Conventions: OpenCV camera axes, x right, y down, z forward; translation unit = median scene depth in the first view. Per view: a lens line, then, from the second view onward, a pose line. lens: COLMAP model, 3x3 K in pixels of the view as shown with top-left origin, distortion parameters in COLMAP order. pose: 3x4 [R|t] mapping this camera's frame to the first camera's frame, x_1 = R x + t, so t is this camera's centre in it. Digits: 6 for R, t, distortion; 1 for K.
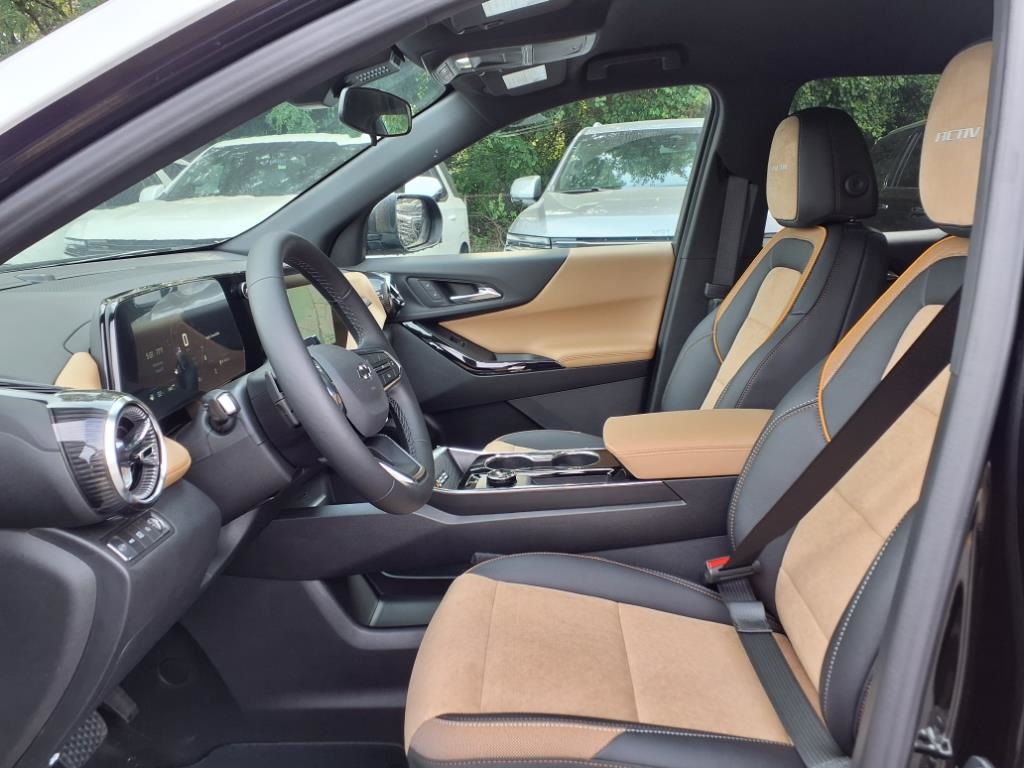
lens RADIAL K [[940.1, 0, 512.0], [0, 940.1, 384.0], [0, 0, 1]] dist [0.126569, -0.346829]
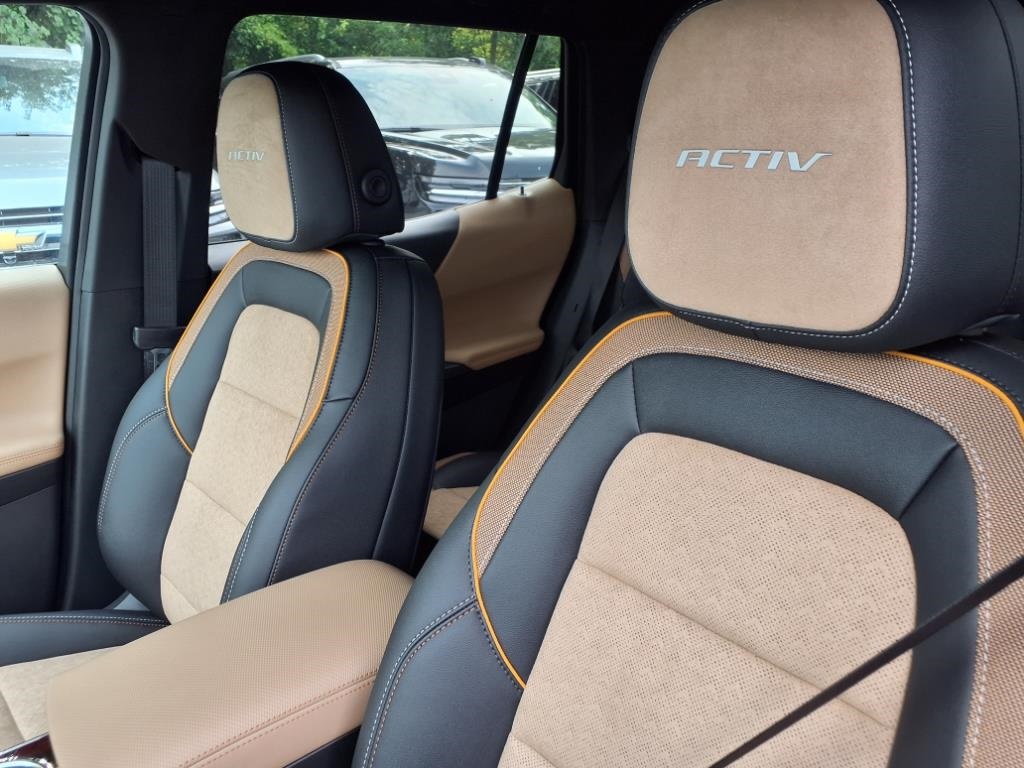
lens RADIAL K [[807.9, 0, 518.5], [0, 807.9, 387.3], [0, 0, 1]] dist [0.092723, -0.183795]
pose [[0.731565, -0.195754, 0.653065, 0.026660], [0.116881, 0.979722, 0.162738, -0.132326], [-0.671679, -0.042723, 0.739610, 0.429532]]
